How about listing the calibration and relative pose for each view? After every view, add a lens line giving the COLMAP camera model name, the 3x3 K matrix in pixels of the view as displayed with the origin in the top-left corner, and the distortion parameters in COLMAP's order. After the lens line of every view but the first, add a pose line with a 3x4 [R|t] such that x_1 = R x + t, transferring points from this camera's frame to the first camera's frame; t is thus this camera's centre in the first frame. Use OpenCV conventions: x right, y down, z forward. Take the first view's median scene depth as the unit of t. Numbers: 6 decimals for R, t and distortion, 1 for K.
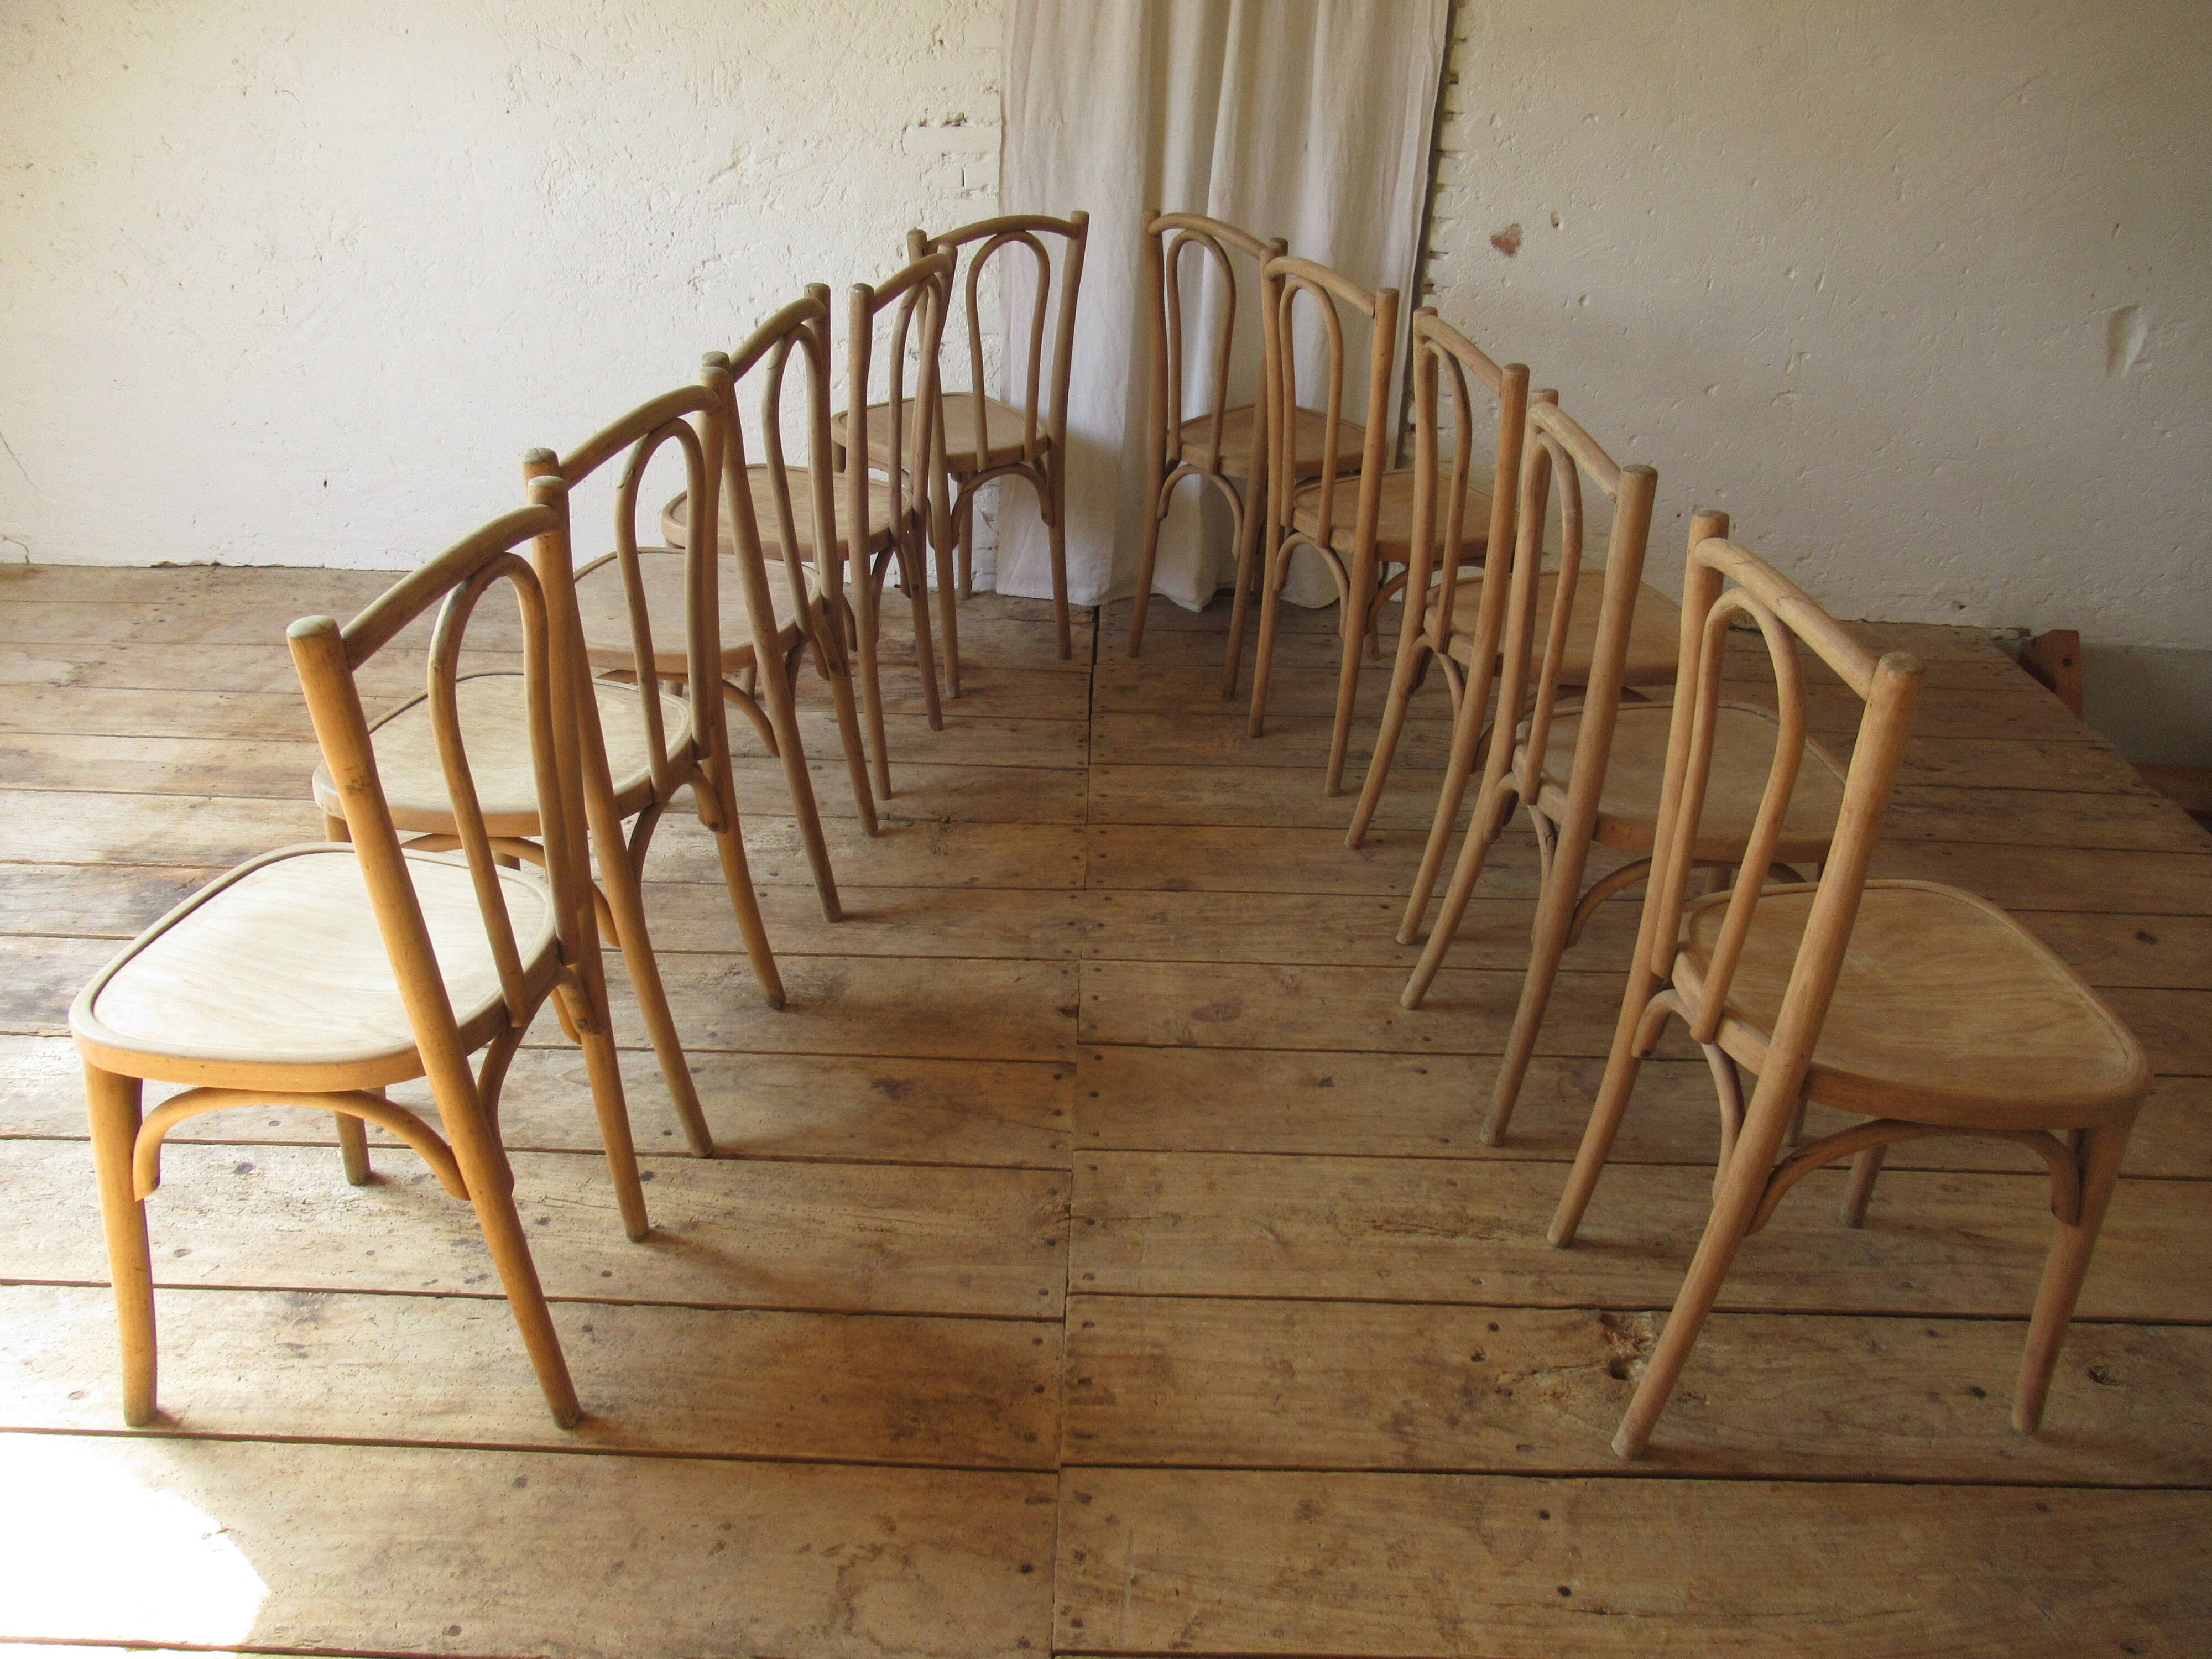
lens RADIAL K [[1656.7, 0, 1096.1], [0, 1656.7, 840.1], [0, 0, 1]] dist [-0.012333, 0.003847]
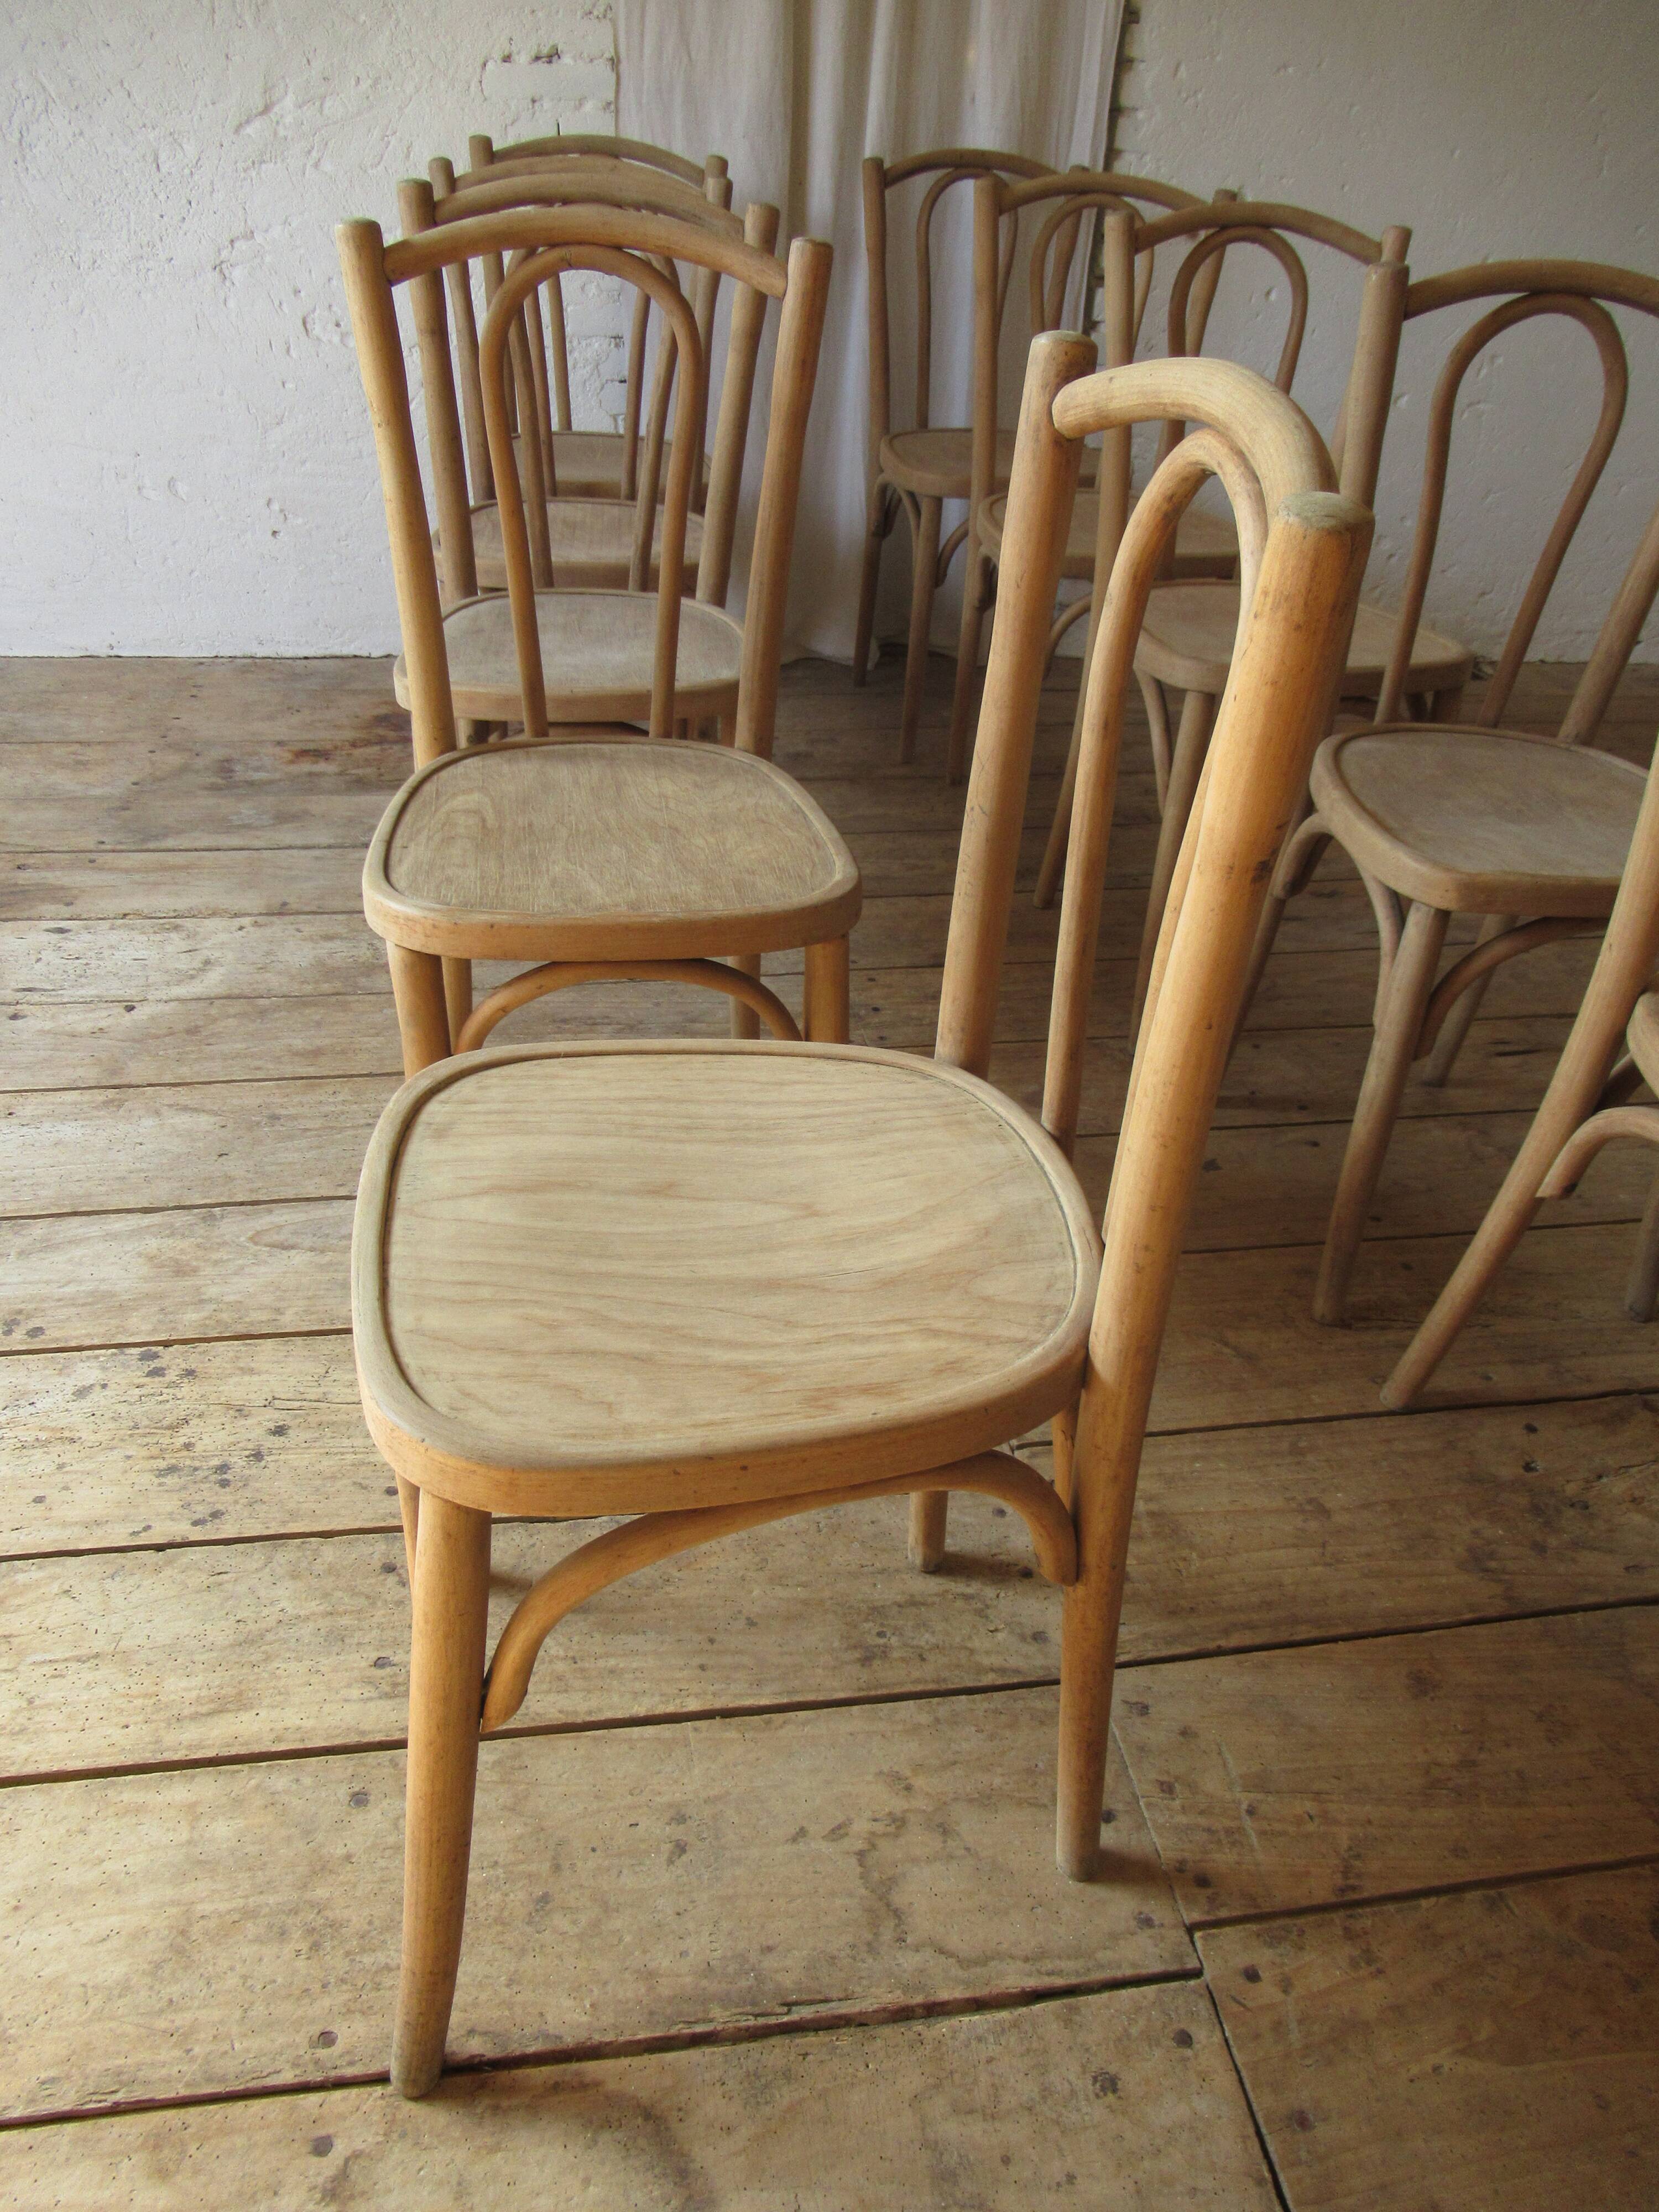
lens RADIAL K [[1656.7, 0, 831.1], [0, 1656.7, 1117.6], [0, 0, 1]] dist [-0.012333, 0.003847]
pose [[0.983623, -0.077653, 0.162651, -0.216152], [0.066920, 0.995267, 0.070467, 0.063377], [-0.167353, -0.058428, 0.984164, 0.271447]]
